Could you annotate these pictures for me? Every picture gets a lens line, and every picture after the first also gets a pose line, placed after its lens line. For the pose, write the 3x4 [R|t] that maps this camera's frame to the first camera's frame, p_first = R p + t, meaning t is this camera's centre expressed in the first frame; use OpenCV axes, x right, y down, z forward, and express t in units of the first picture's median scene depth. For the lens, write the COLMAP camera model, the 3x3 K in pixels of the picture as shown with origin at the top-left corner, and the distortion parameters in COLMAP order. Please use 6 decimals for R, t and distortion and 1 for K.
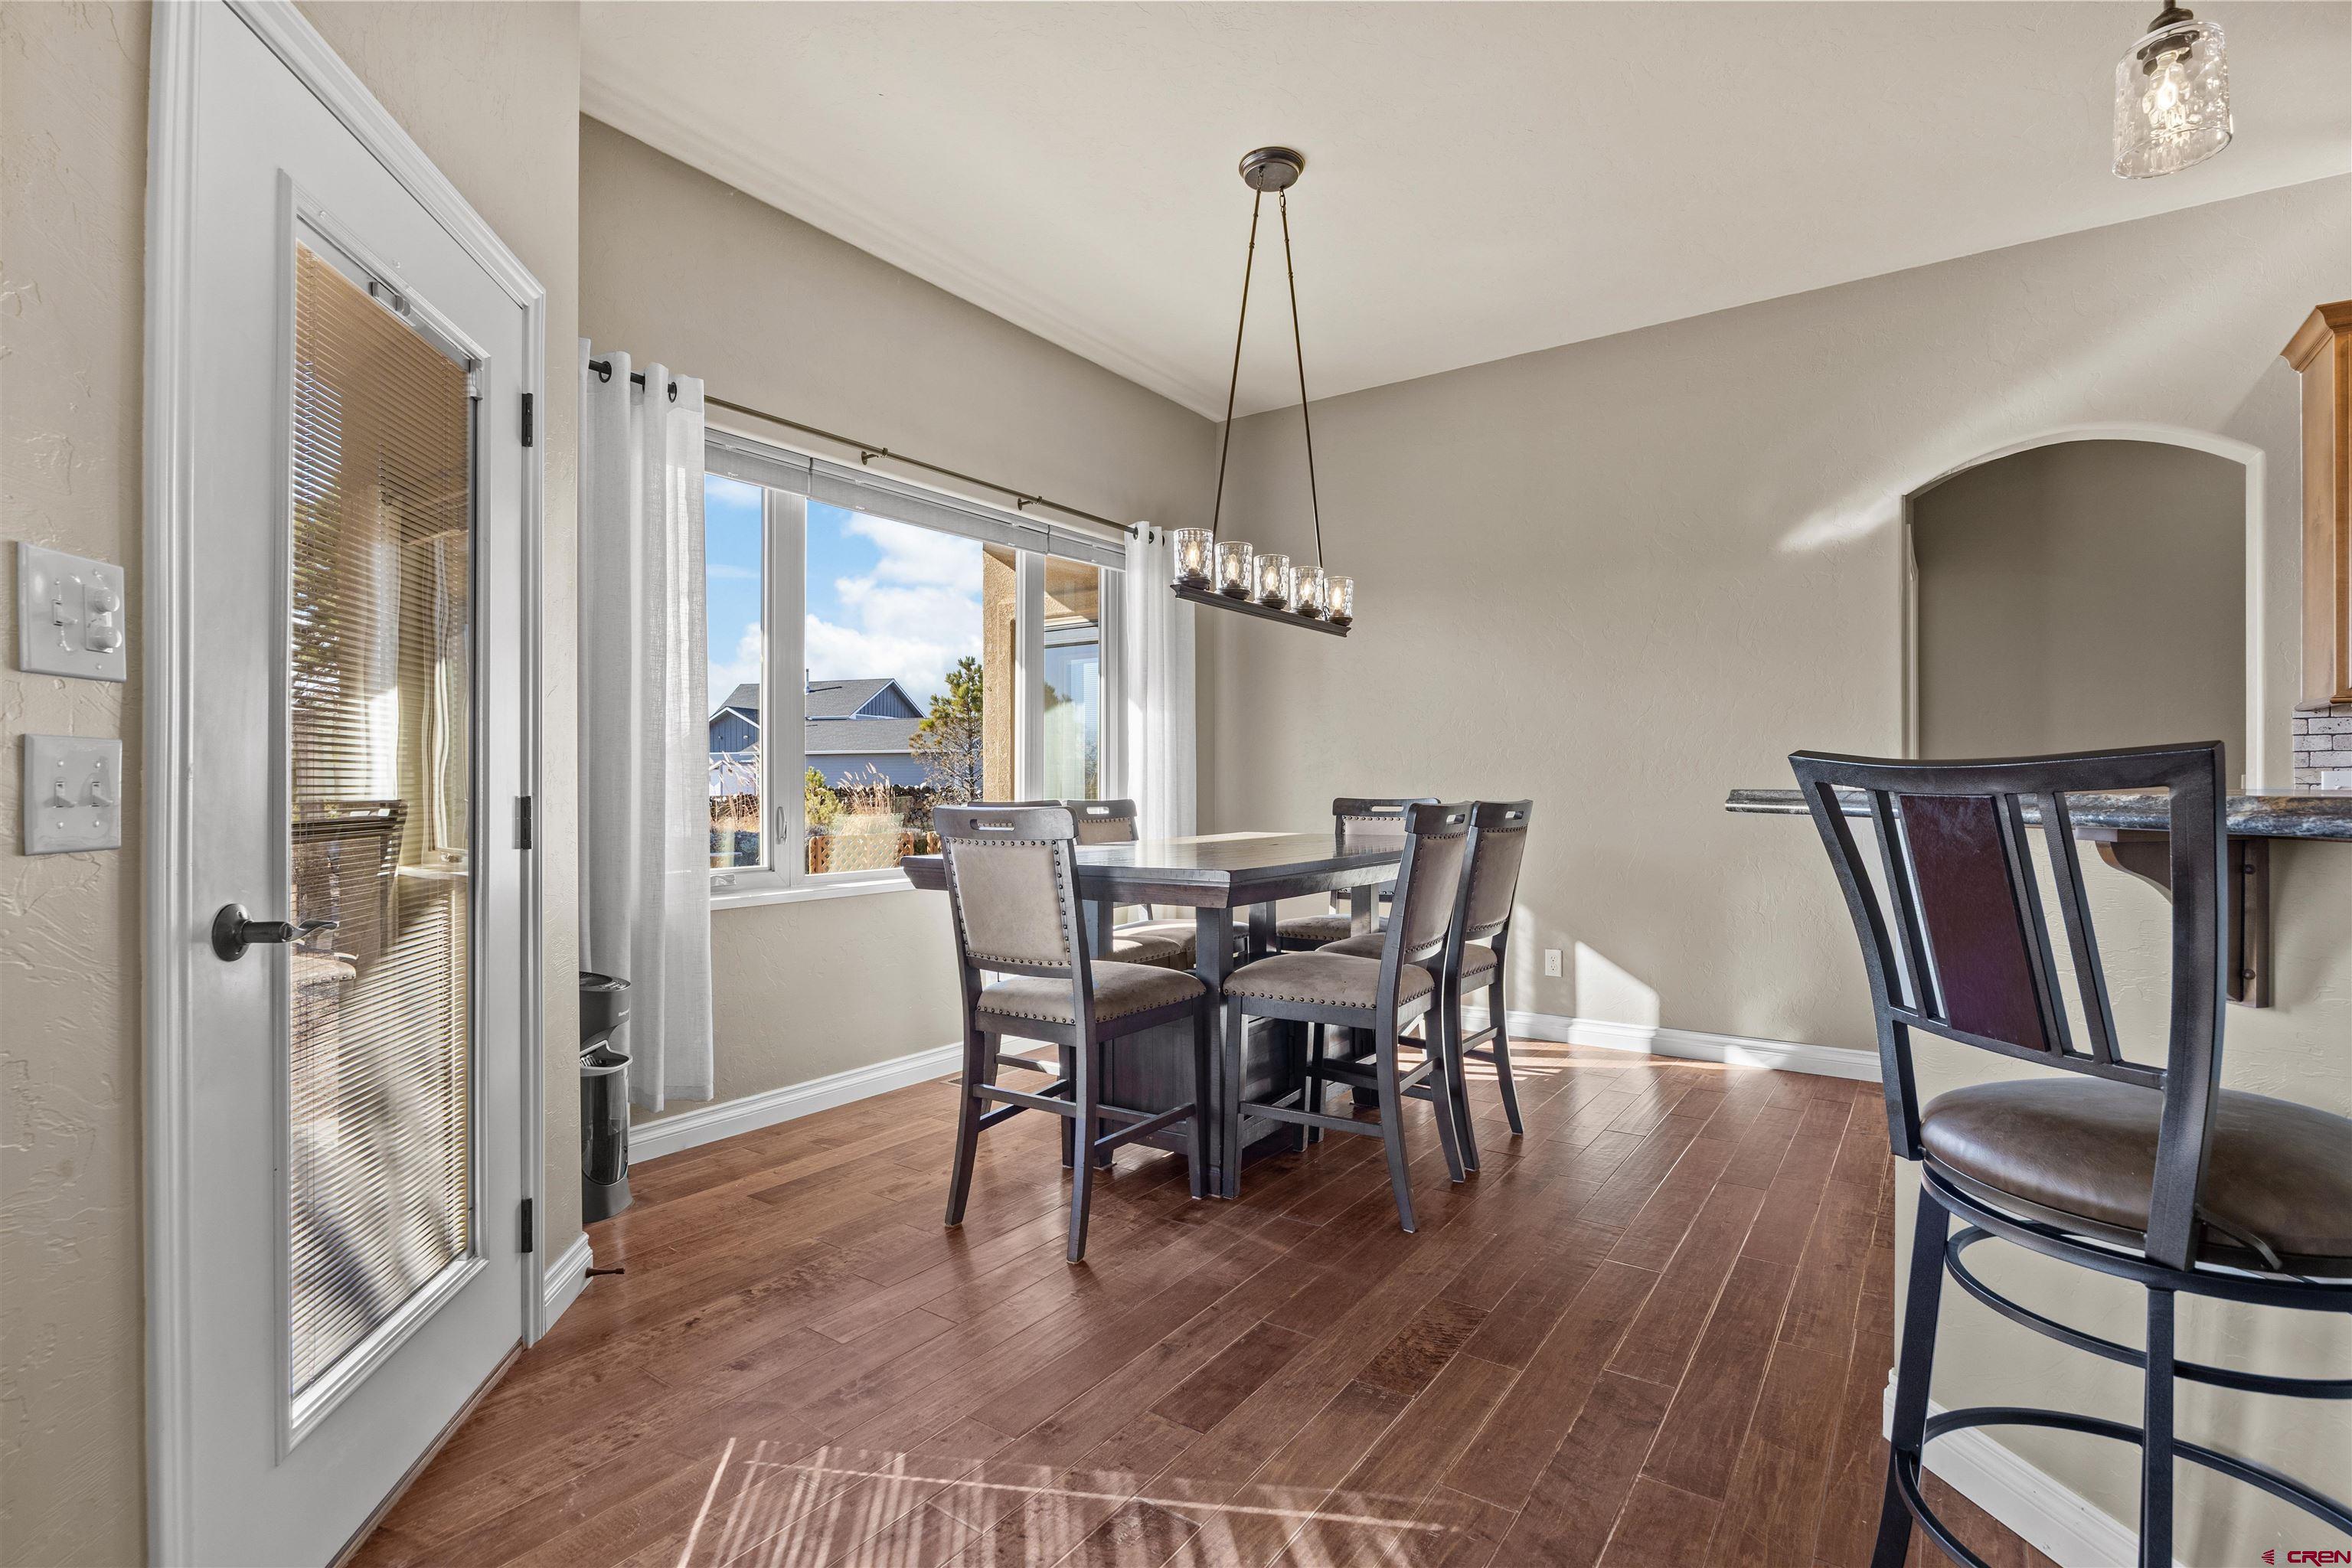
lens RADIAL K [[1088.0, 0, 1177.3], [0, 1088.0, 773.8], [0, 0, 1]] dist [-0.000094, 0.000111]
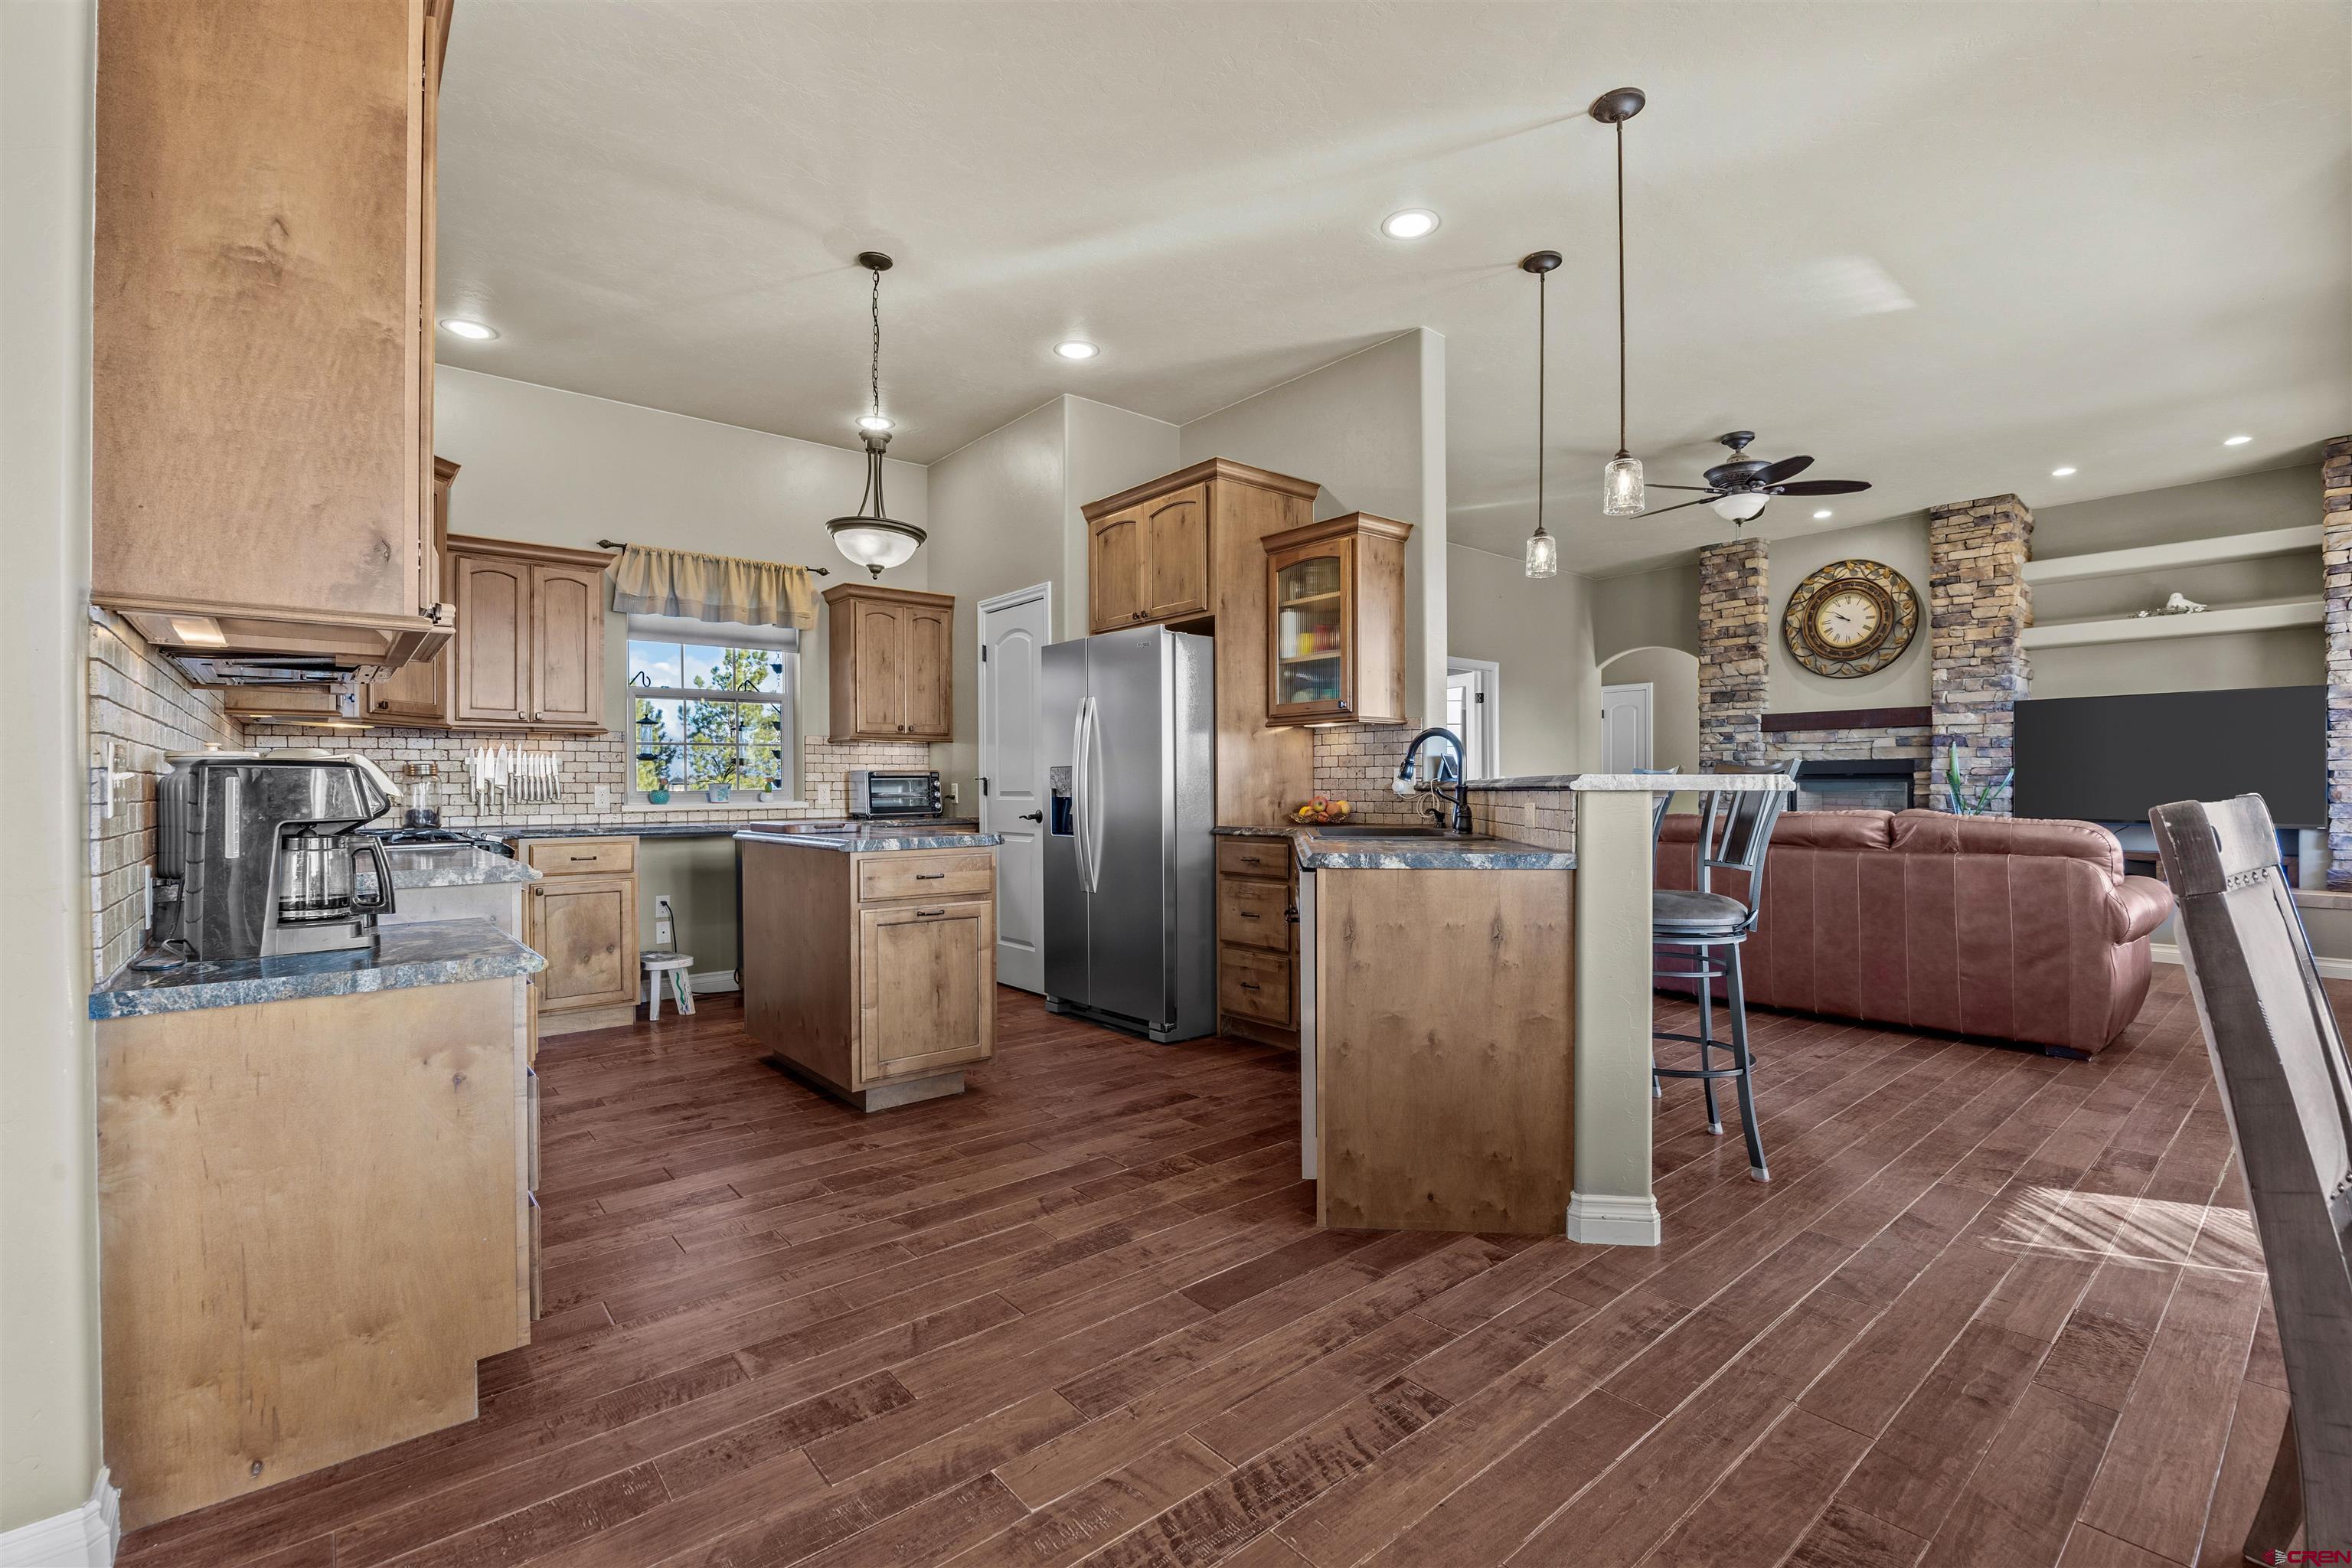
lens RADIAL K [[1037.5, 0, 1185.3], [0, 1037.5, 784.6], [0, 0, 1]] dist [-0.009896, 0.000247]
pose [[-0.971501, 0.000982, 0.237033, 0.478375], [-0.000278, 0.999986, -0.005283, 0.018802], [-0.237035, -0.005198, -0.971487, 1.255101]]
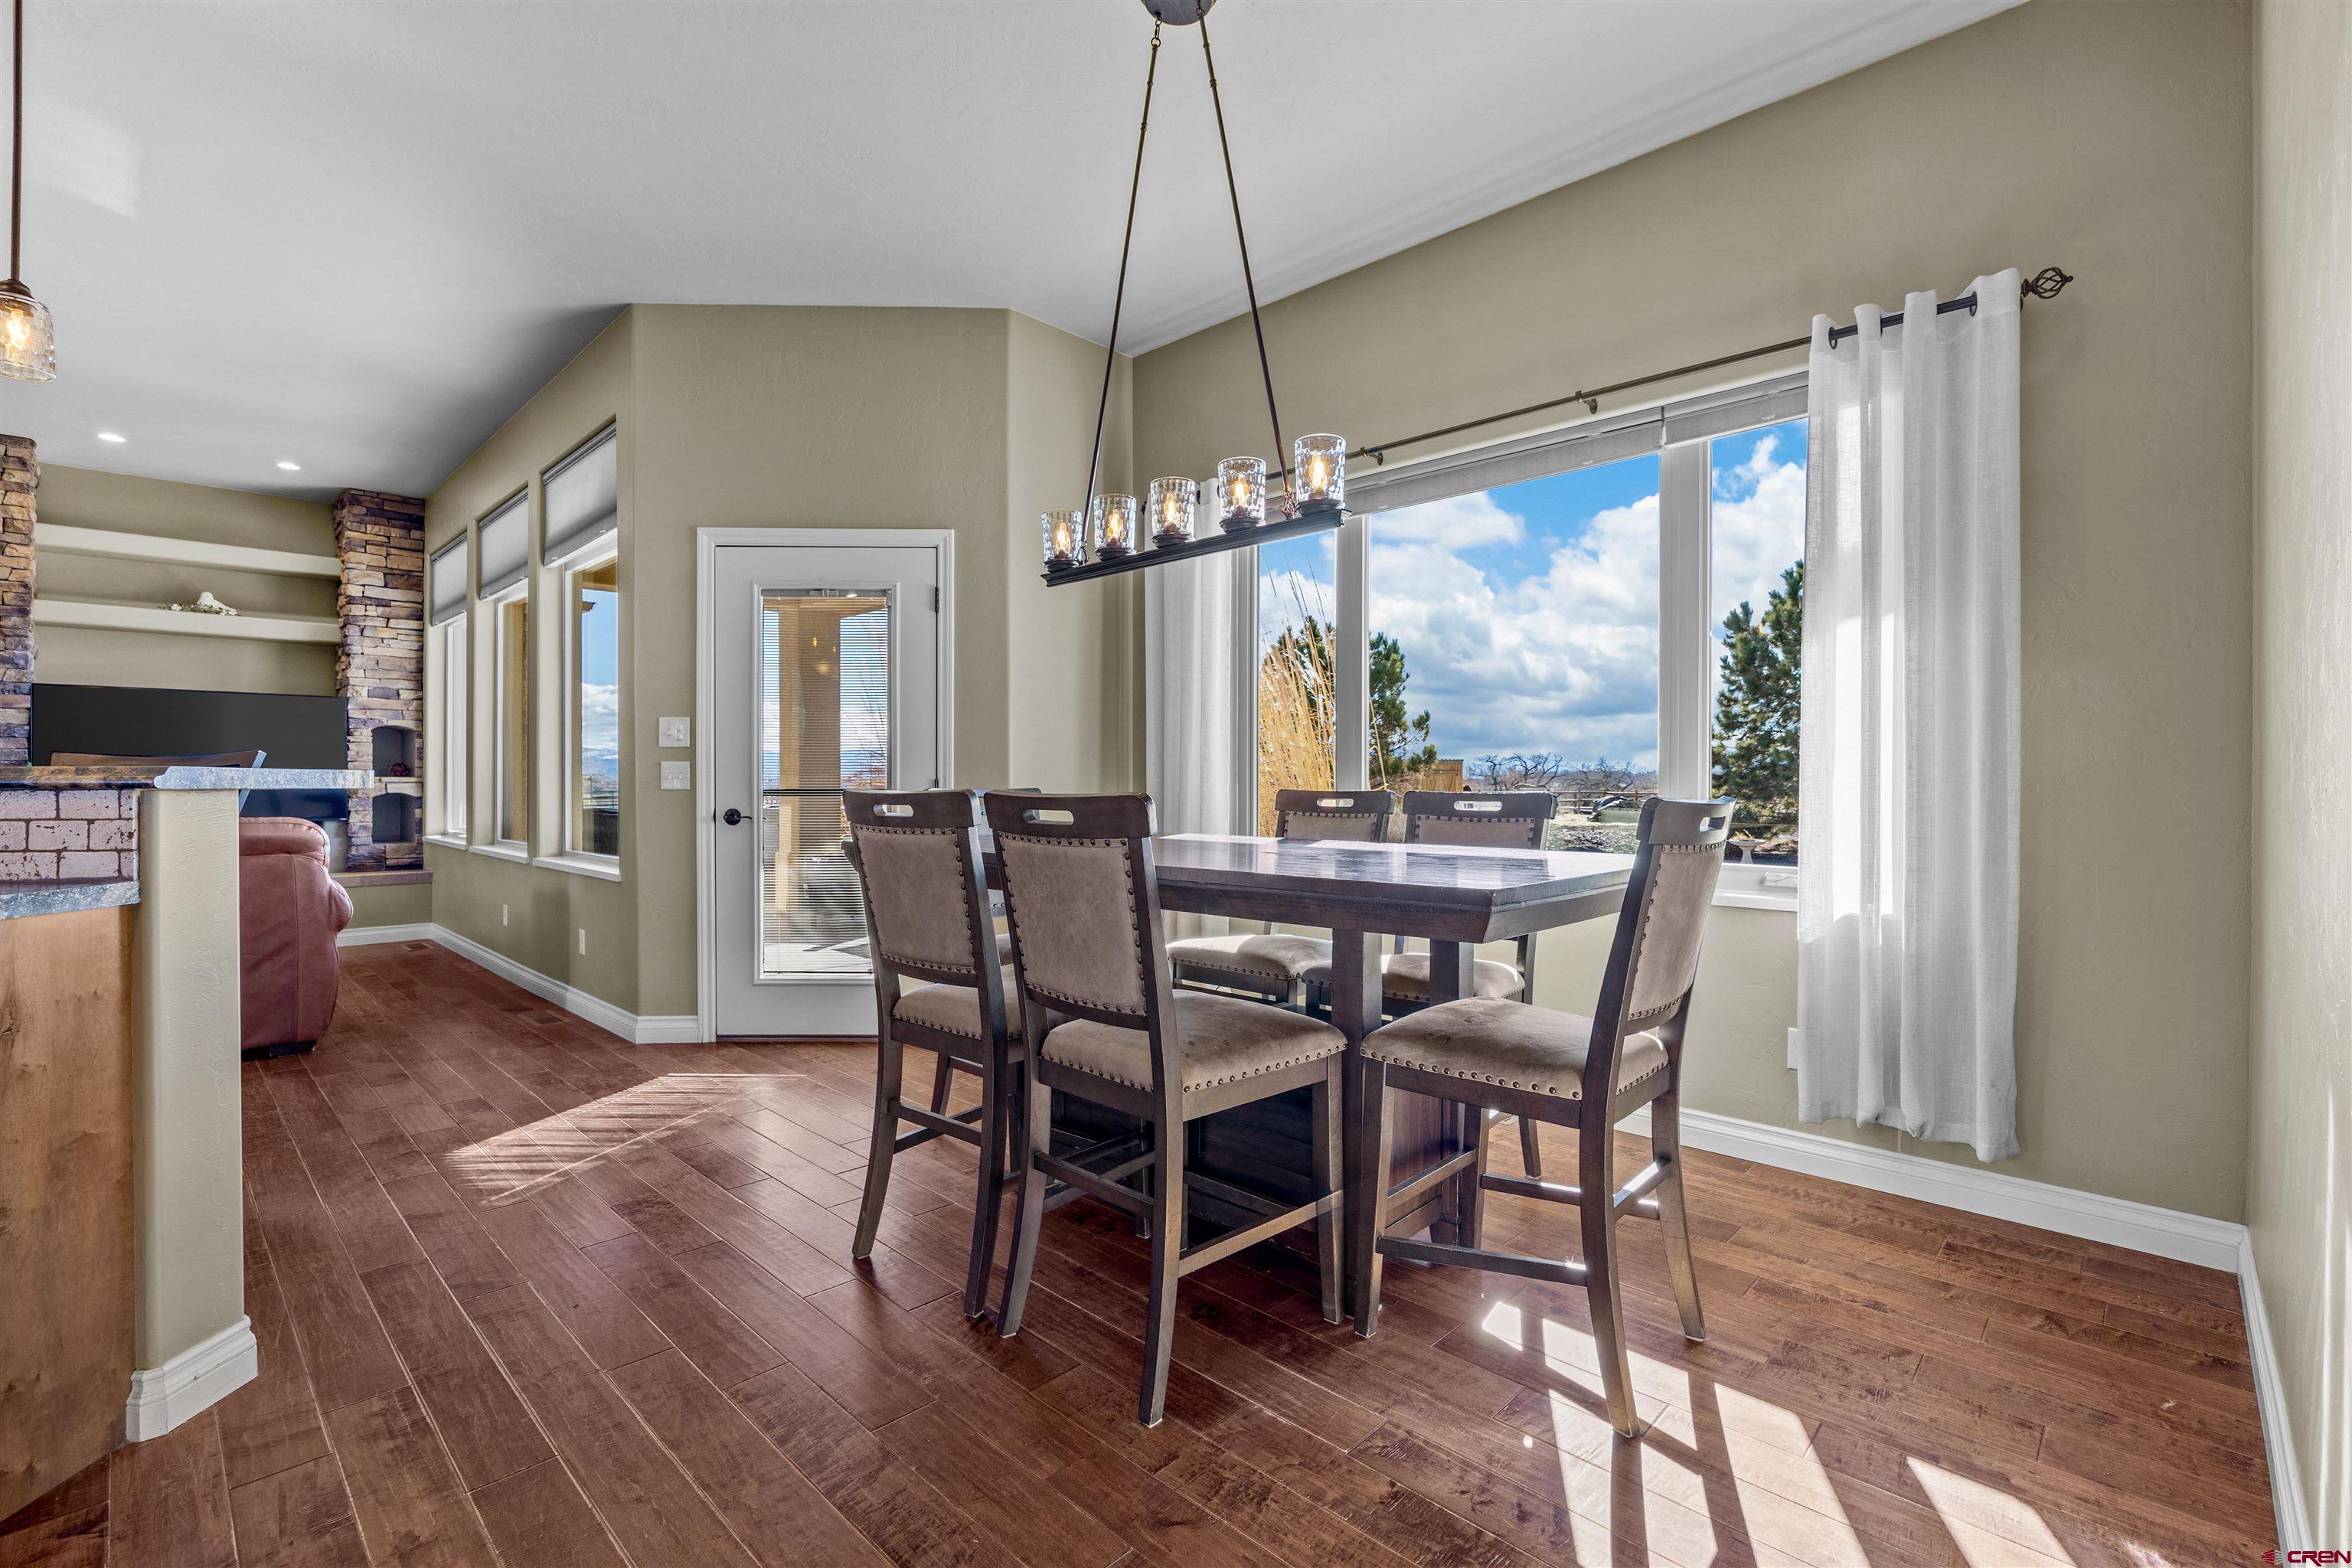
lens RADIAL K [[1037.5, 0, 1185.3], [0, 1037.5, 784.6], [0, 0, 1]] dist [-0.009896, 0.000247]
pose [[-0.144776, 0.001121, -0.989464, 0.787044], [0.002989, 0.999995, 0.000695, 0.018057], [0.989460, -0.002856, -0.144779, 1.066481]]
